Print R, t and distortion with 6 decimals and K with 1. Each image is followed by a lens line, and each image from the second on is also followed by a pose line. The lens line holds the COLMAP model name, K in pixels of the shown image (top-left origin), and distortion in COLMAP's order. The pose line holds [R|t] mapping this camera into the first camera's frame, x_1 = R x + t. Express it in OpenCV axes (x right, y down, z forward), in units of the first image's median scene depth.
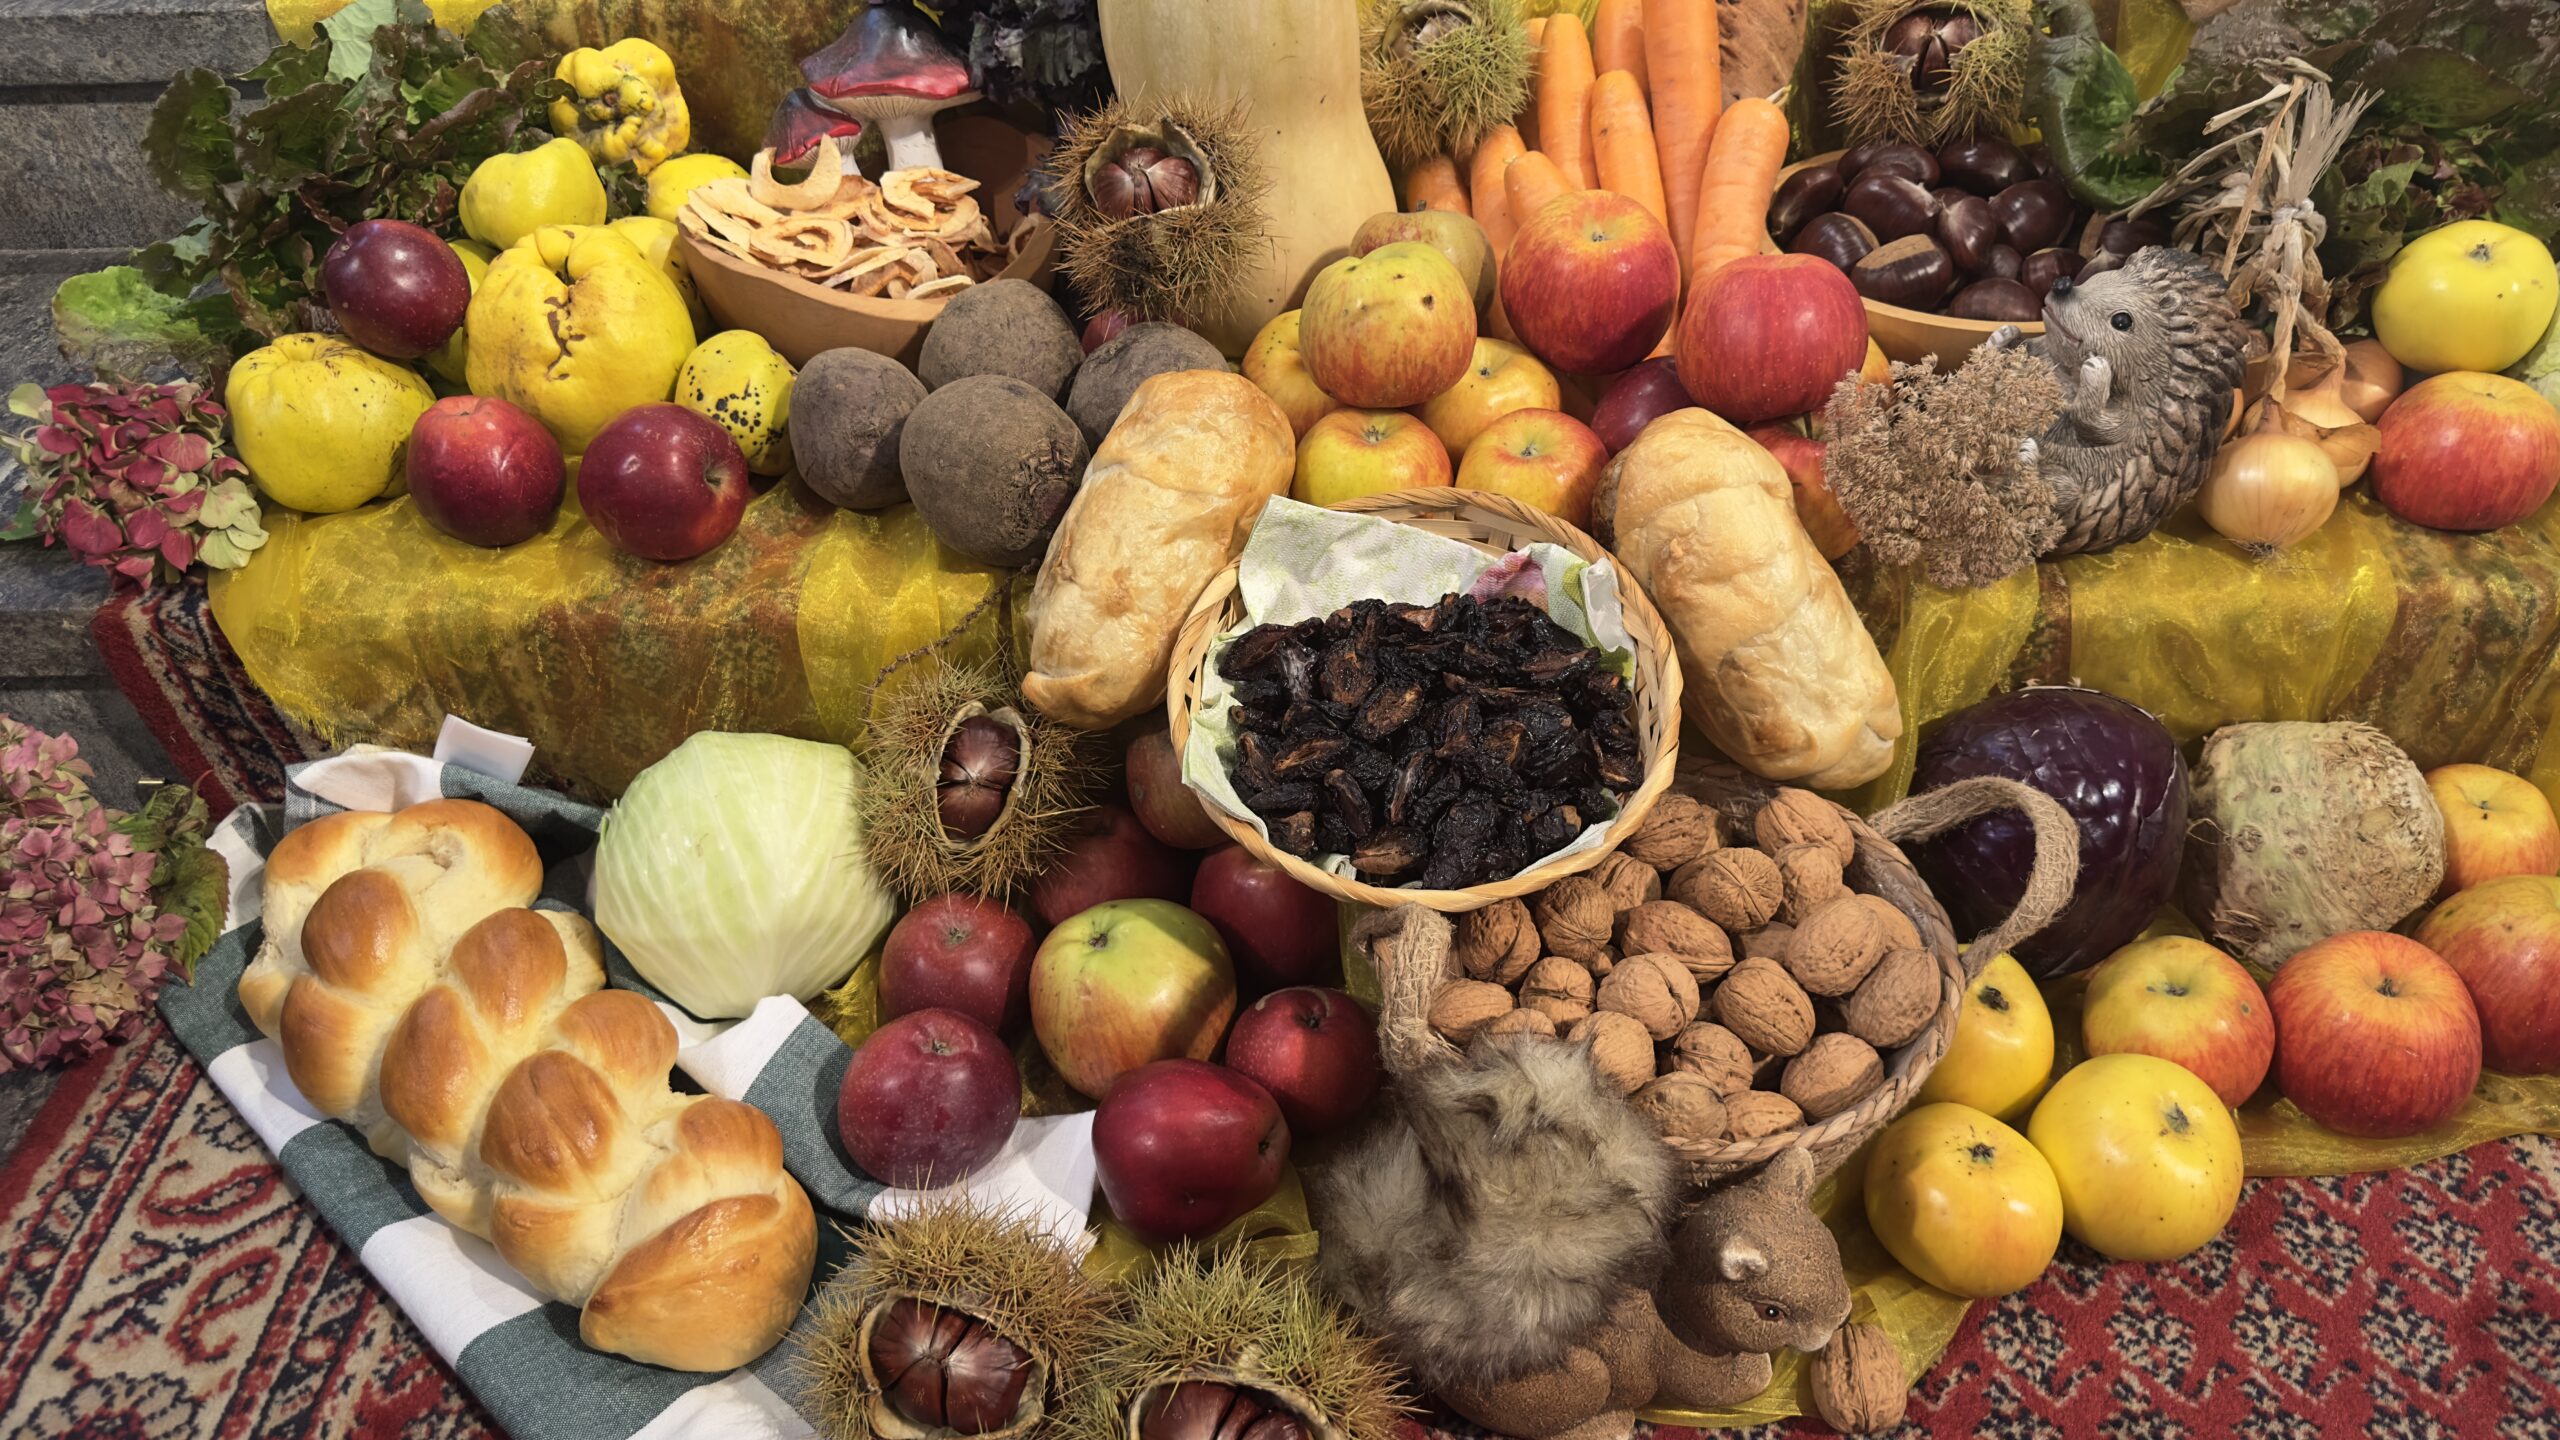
lens RADIAL K [[1847.3, 0, 1281.8], [0, 1847.3, 723.2], [0, 0, 1]] dist [0.025859, -0.025581]
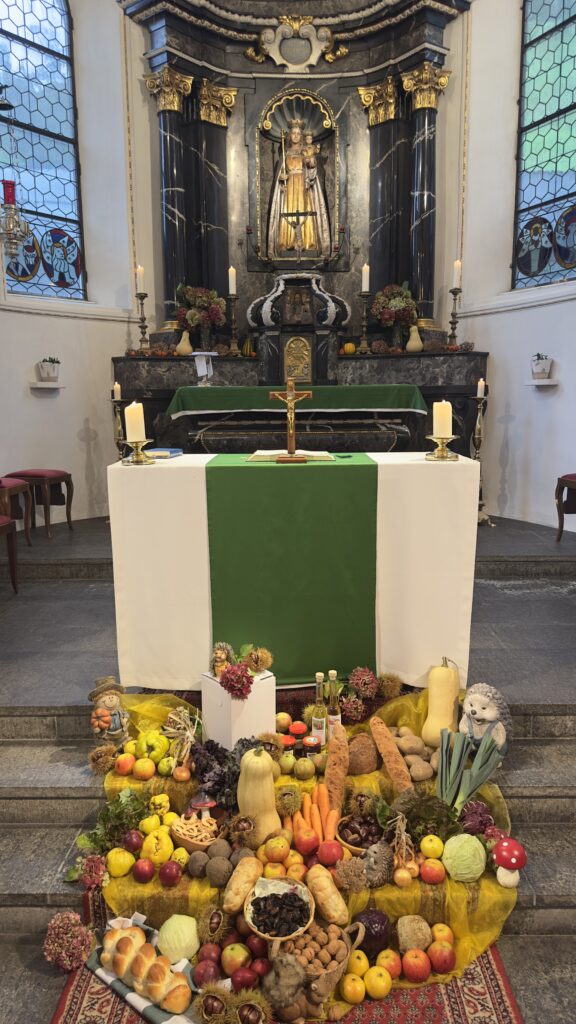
lens RADIAL K [[738.9, 0, 291.7], [0, 738.9, 519.3], [0, 0, 1]] dist [0.025859, -0.025581]
pose [[0.999708, 0.018666, 0.015348, 0.047541], [-0.008295, 0.861595, -0.507528, 0.137382], [-0.022697, 0.507253, 0.861498, -2.117984]]
